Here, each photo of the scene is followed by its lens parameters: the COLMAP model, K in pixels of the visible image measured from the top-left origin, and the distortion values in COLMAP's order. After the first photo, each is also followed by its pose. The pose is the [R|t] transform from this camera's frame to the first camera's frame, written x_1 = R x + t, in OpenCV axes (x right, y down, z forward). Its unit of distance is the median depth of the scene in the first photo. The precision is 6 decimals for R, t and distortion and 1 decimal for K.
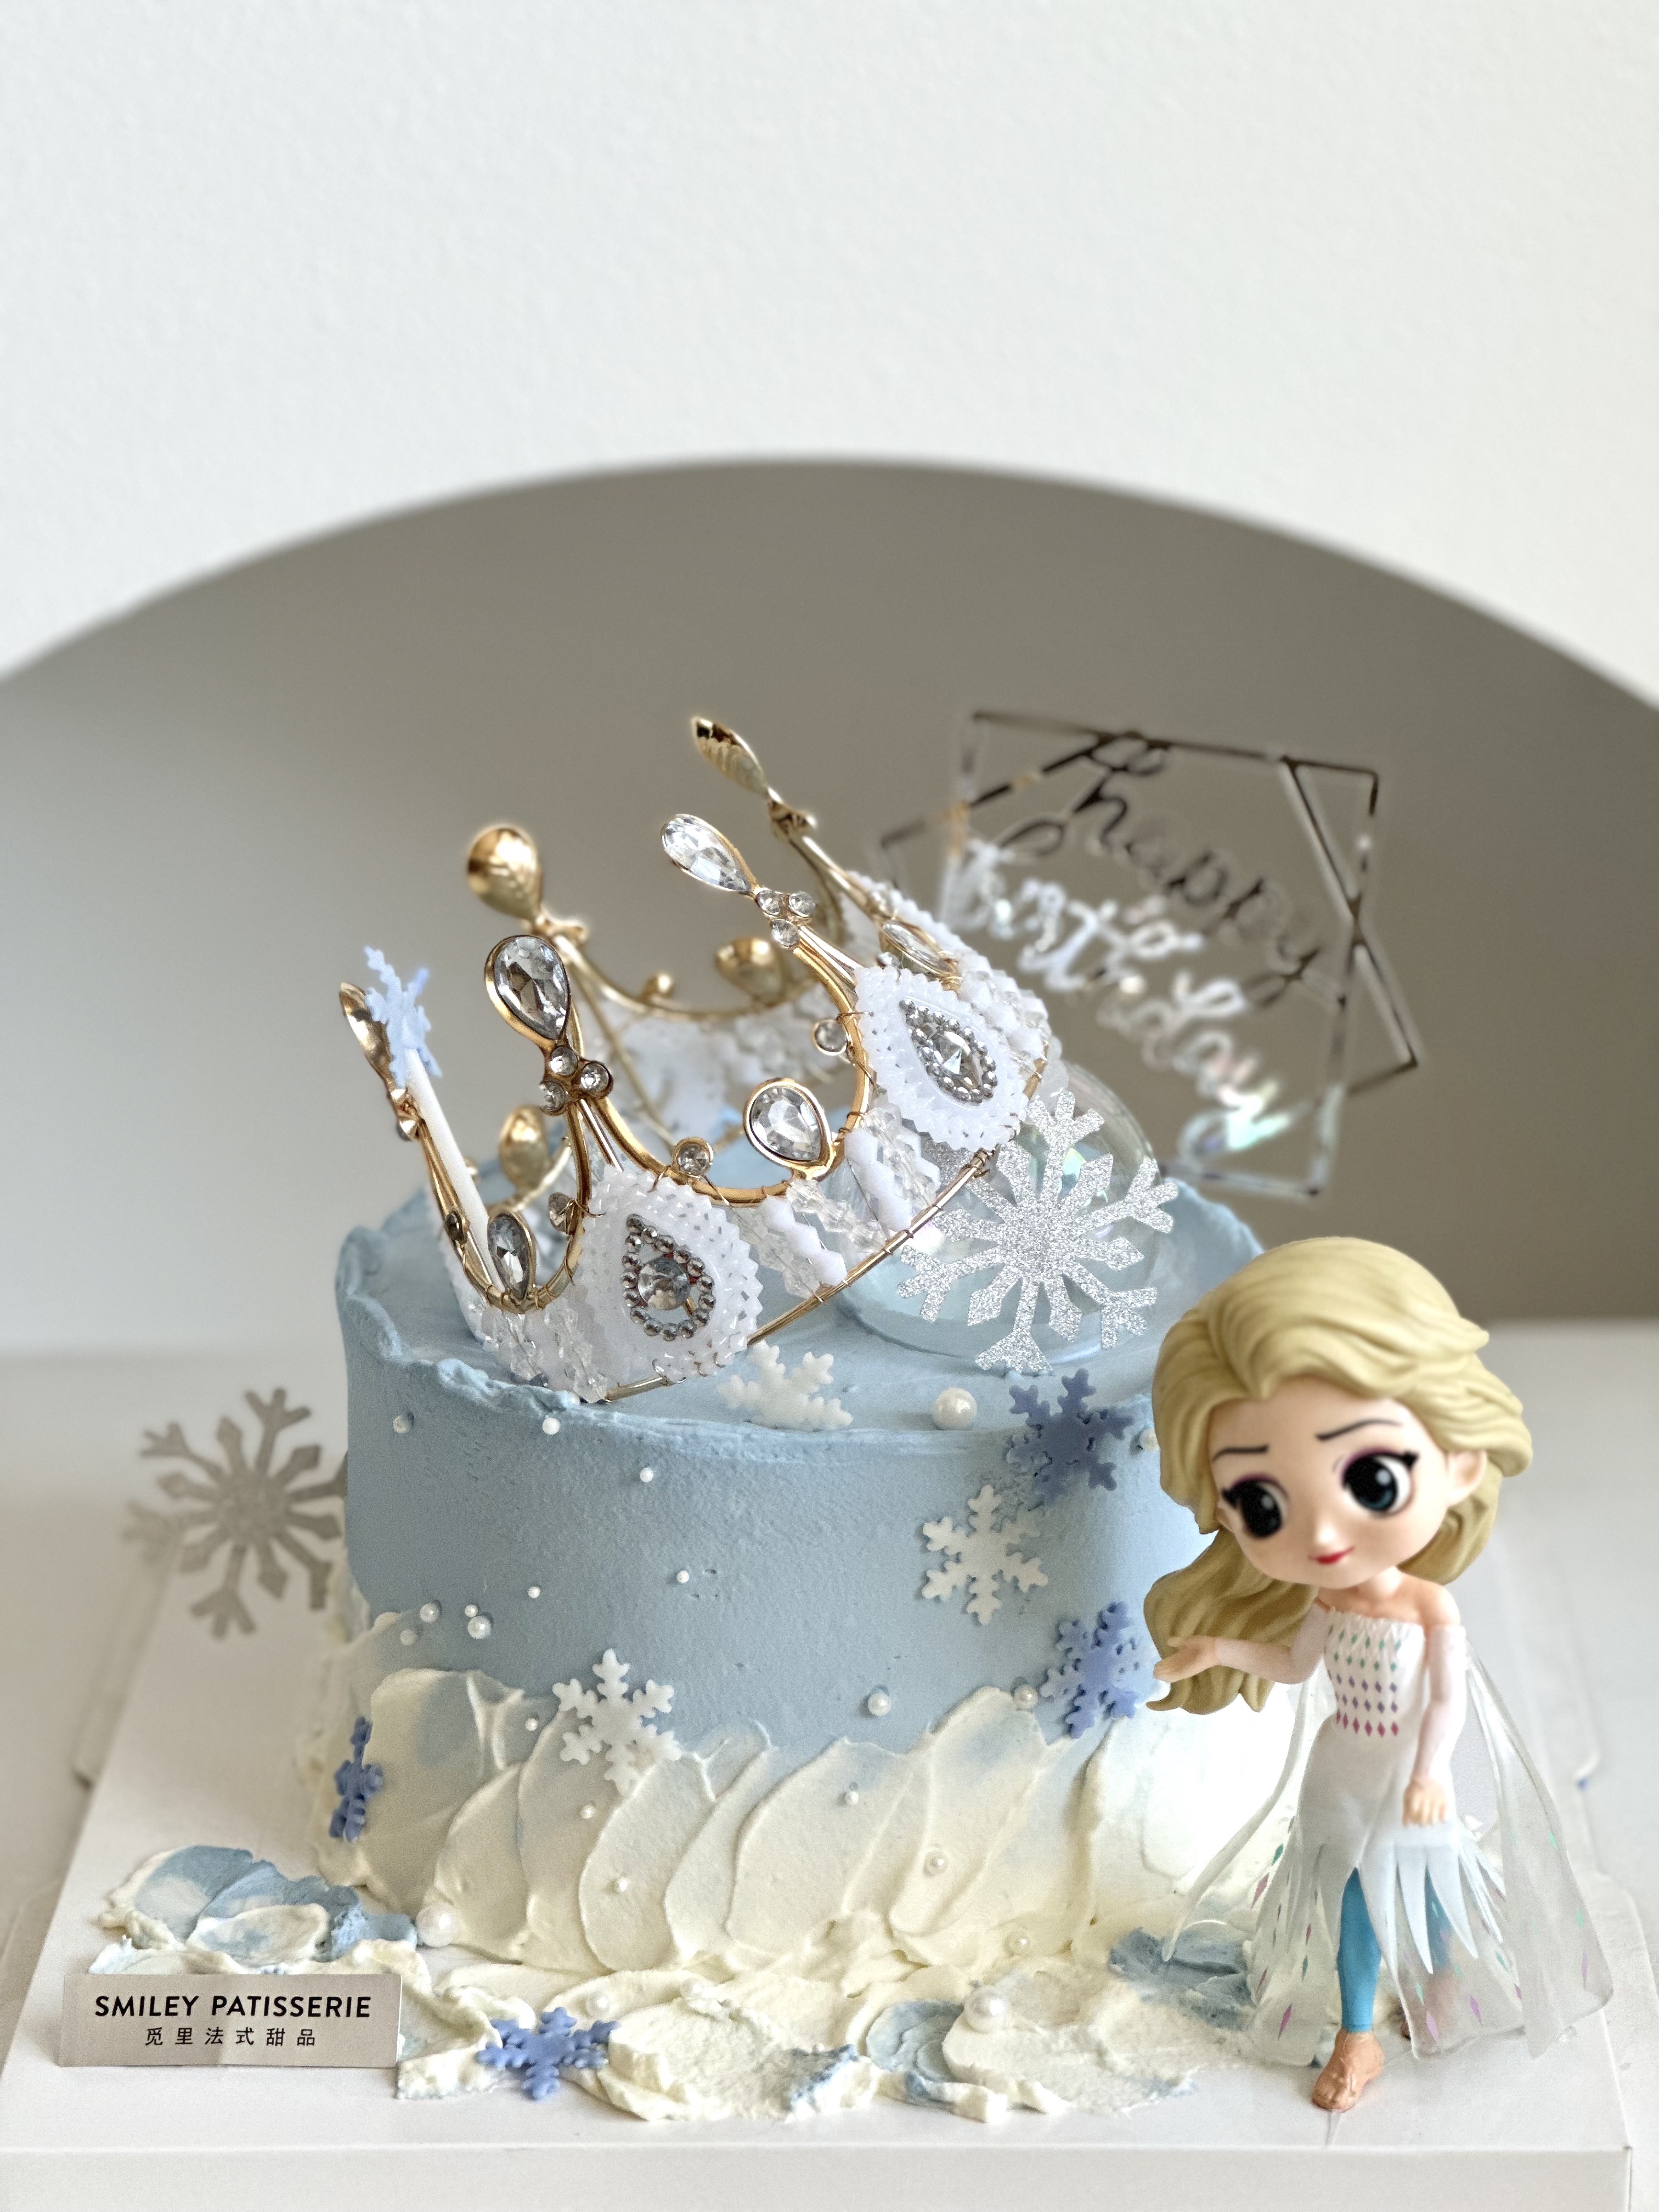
lens RADIAL K [[5037.3, 0, 826.8], [0, 5037.3, 1090.4], [0, 0, 1]] dist [0.140523, 0.000000]
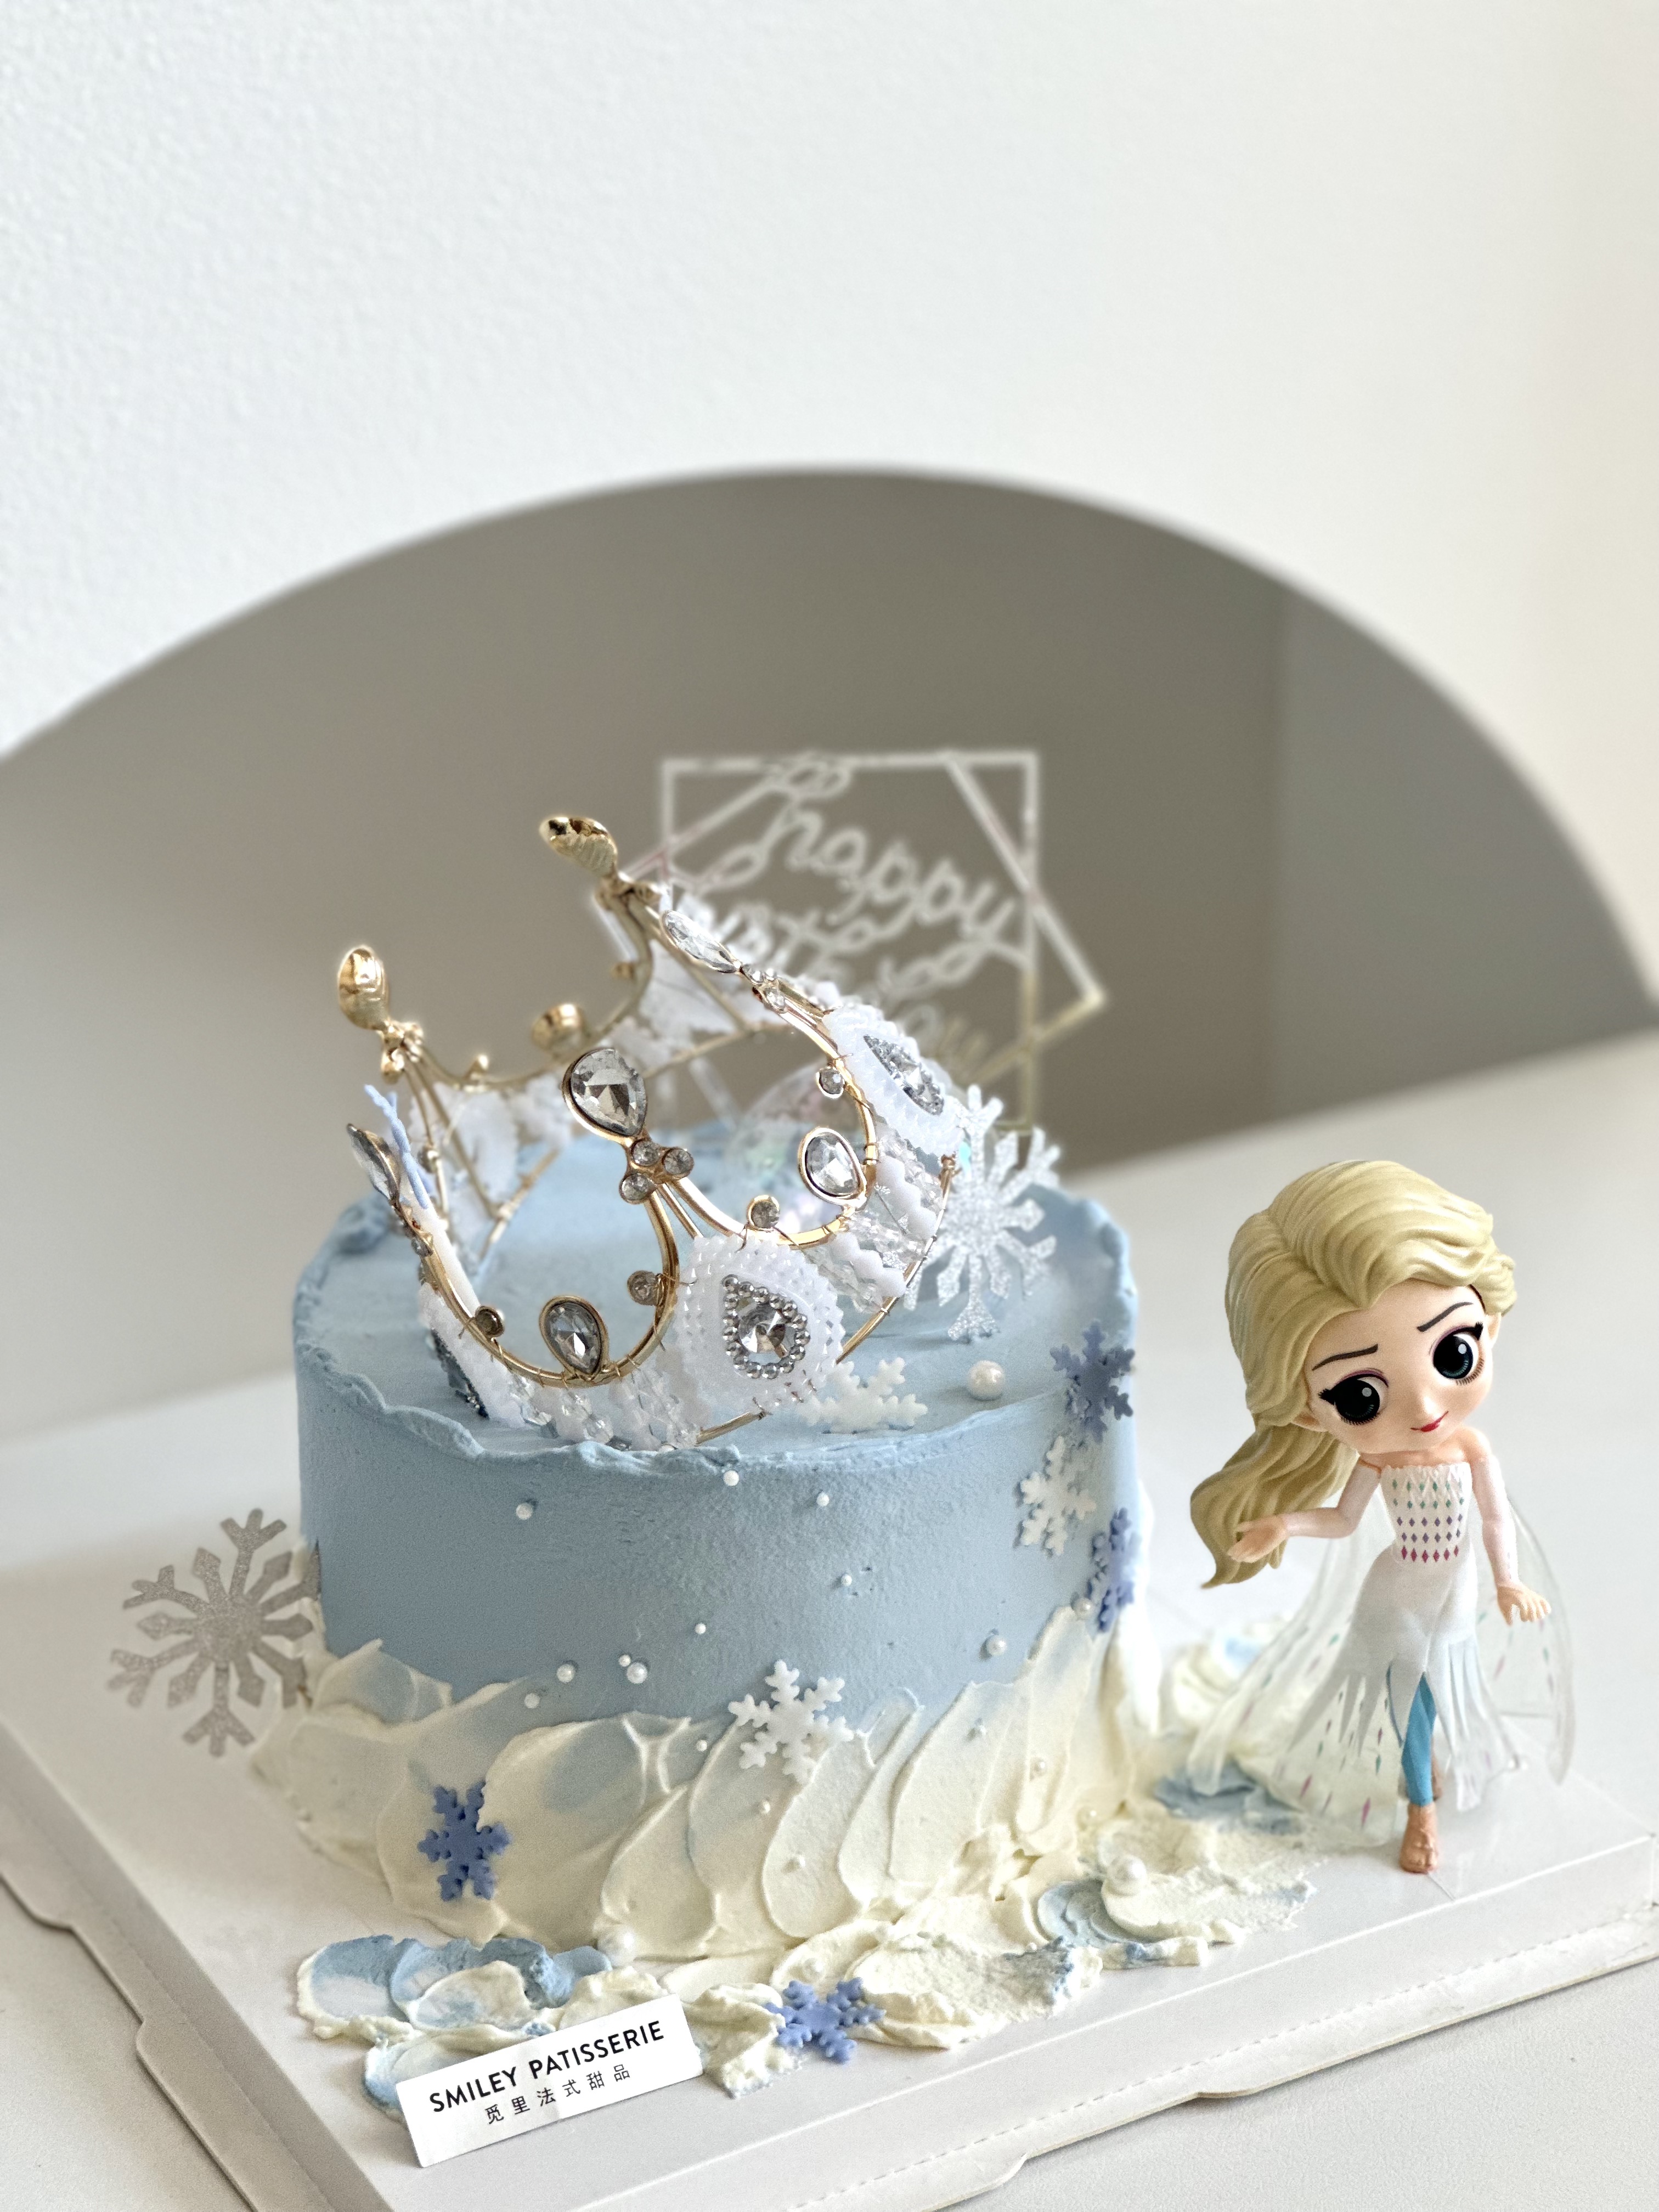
lens RADIAL K [[5037.3, 0, 838.0], [0, 5037.3, 1125.0], [0, 0, 1]] dist [0.140523, 0.000000]
pose [[0.853018, -0.207580, 0.478823, -0.542269], [0.177922, 0.978199, 0.107103, -0.122250], [-0.490616, -0.006168, 0.871354, 0.023202]]
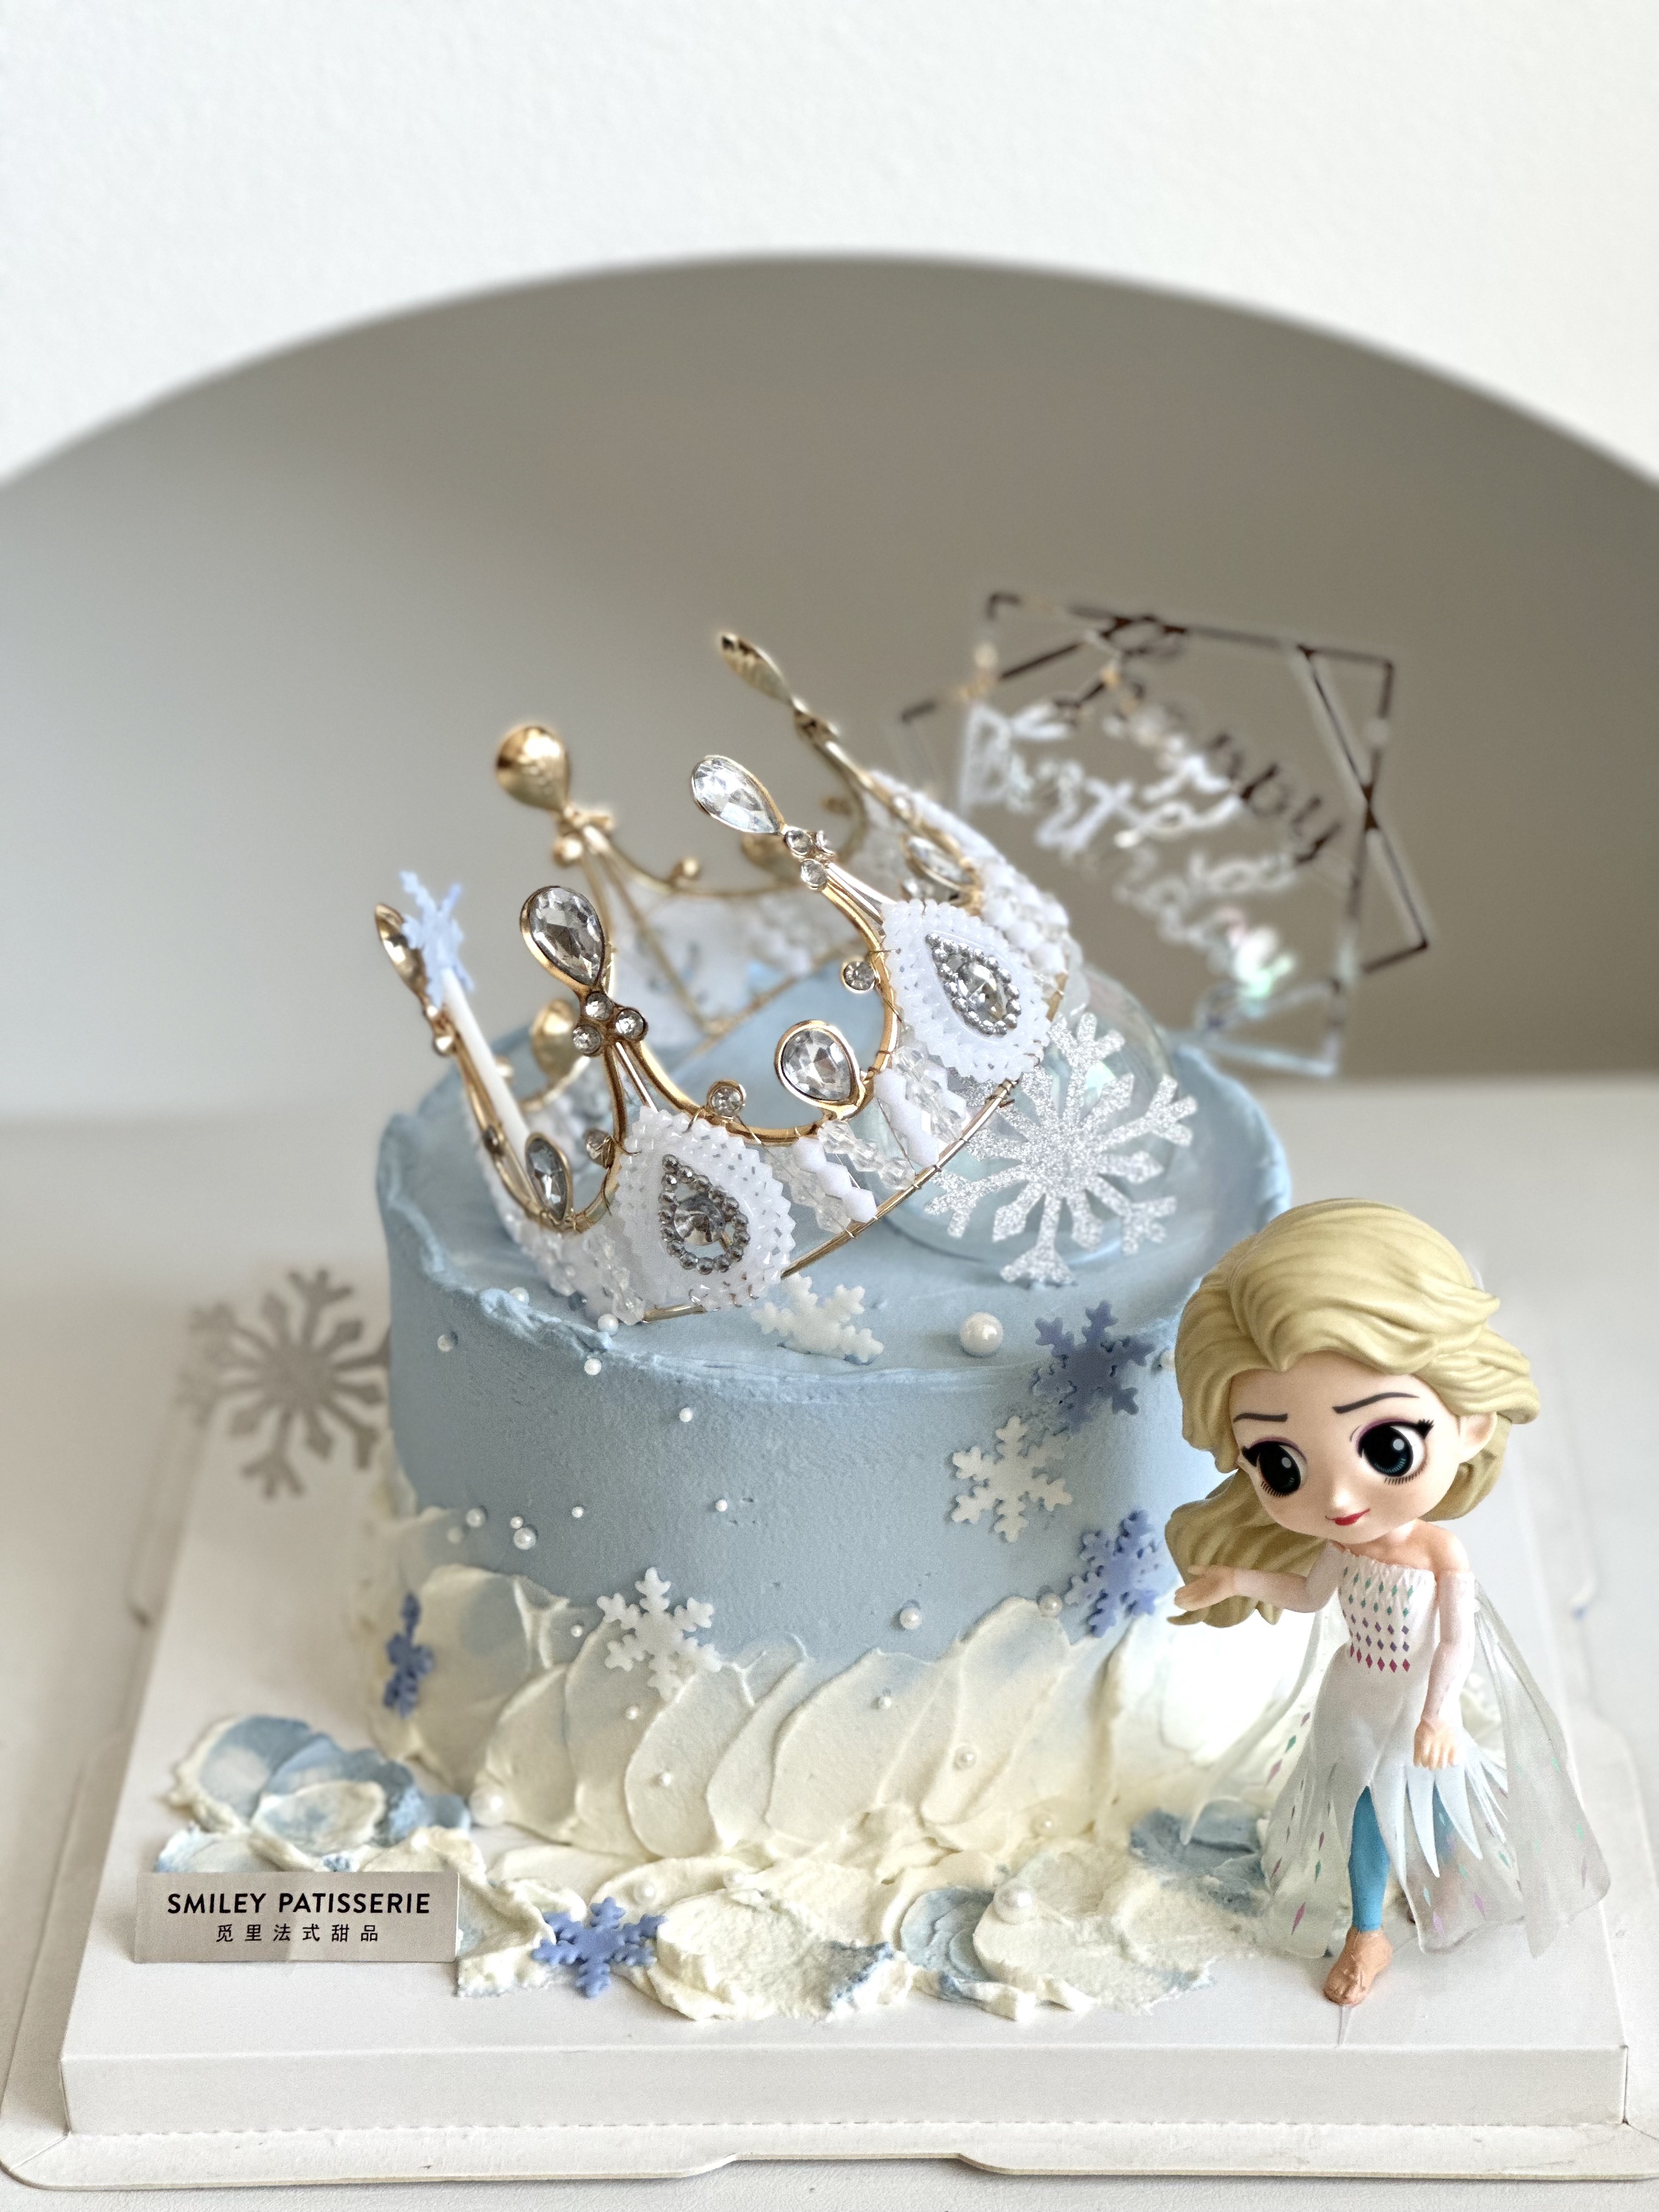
lens RADIAL K [[5037.3, 0, 827.6], [0, 5037.3, 1097.2], [0, 0, 1]] dist [0.140523, 0.000000]
pose [[0.999945, -0.009304, 0.004761, -0.010788], [0.008527, 0.989666, 0.143135, -0.134379], [-0.006044, -0.143086, 0.989692, -0.017044]]
